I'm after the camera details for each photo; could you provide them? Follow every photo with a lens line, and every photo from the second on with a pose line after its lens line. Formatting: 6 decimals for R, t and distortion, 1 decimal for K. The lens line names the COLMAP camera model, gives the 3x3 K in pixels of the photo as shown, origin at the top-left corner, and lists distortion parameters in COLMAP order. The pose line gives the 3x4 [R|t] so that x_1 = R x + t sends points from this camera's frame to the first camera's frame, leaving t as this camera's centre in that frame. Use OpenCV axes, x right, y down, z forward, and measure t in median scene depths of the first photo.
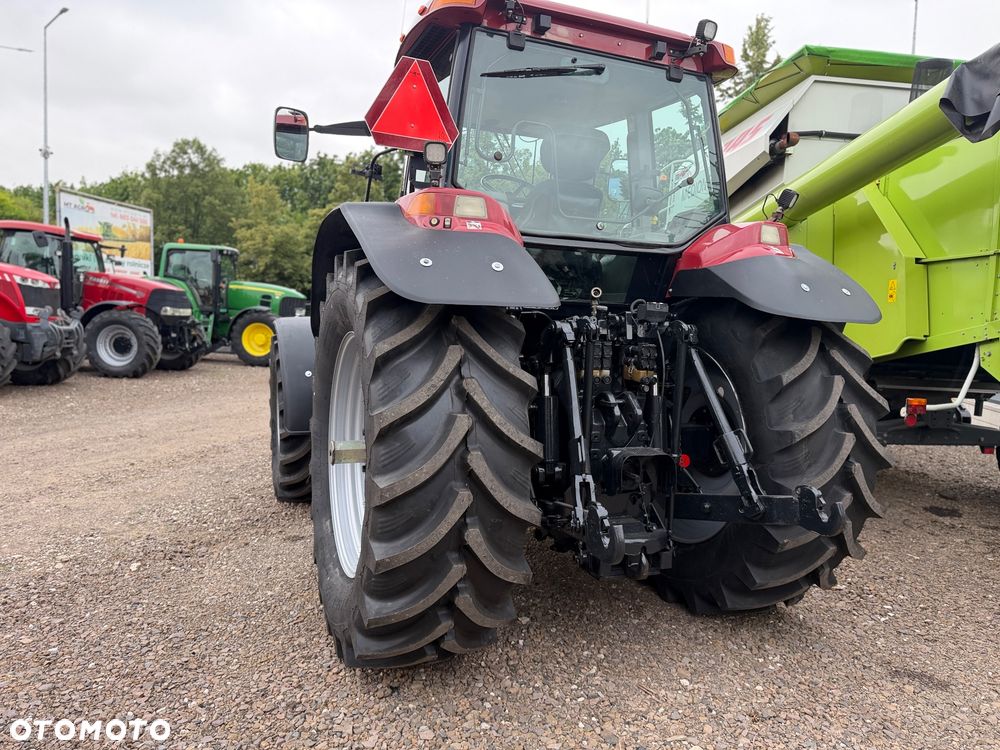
lens RADIAL K [[718.9, 0, 498.4], [0, 718.9, 385.2], [0, 0, 1]] dist [0.021811, -0.003965]
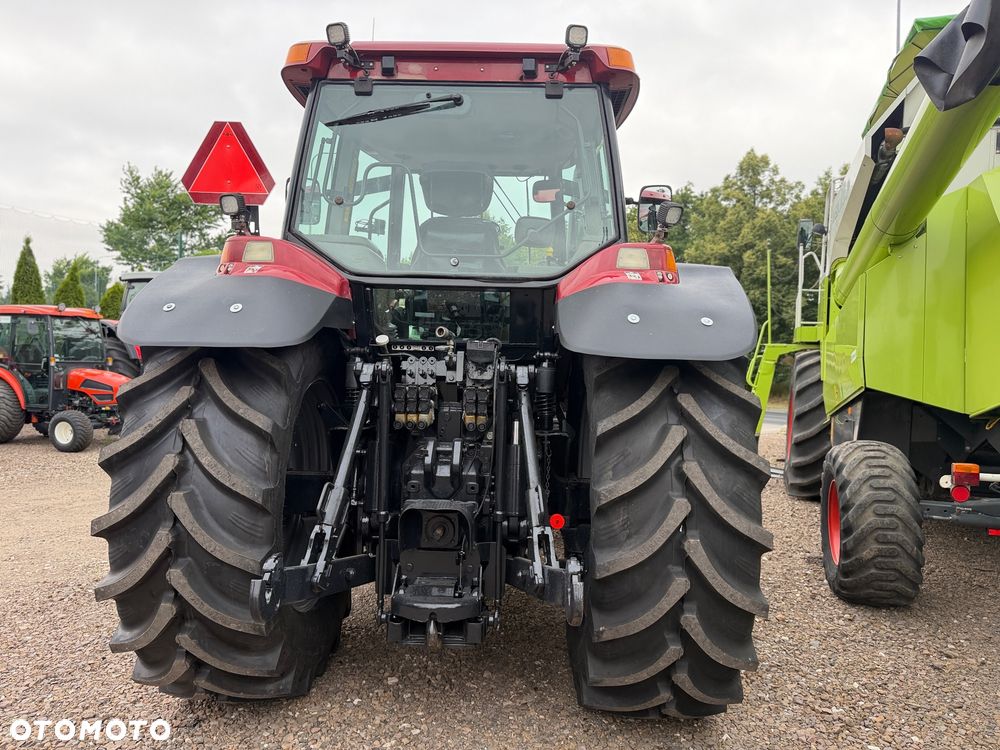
lens RADIAL K [[700.0, 0, 483.8], [0, 700.0, 397.5], [0, 0, 1]] dist [0.004737, 0.003186]
pose [[0.908626, -0.001132, -0.417609, 0.567548], [-0.025626, 0.997961, -0.058461, 0.007253], [0.416823, 0.063821, 0.906744, 0.207247]]
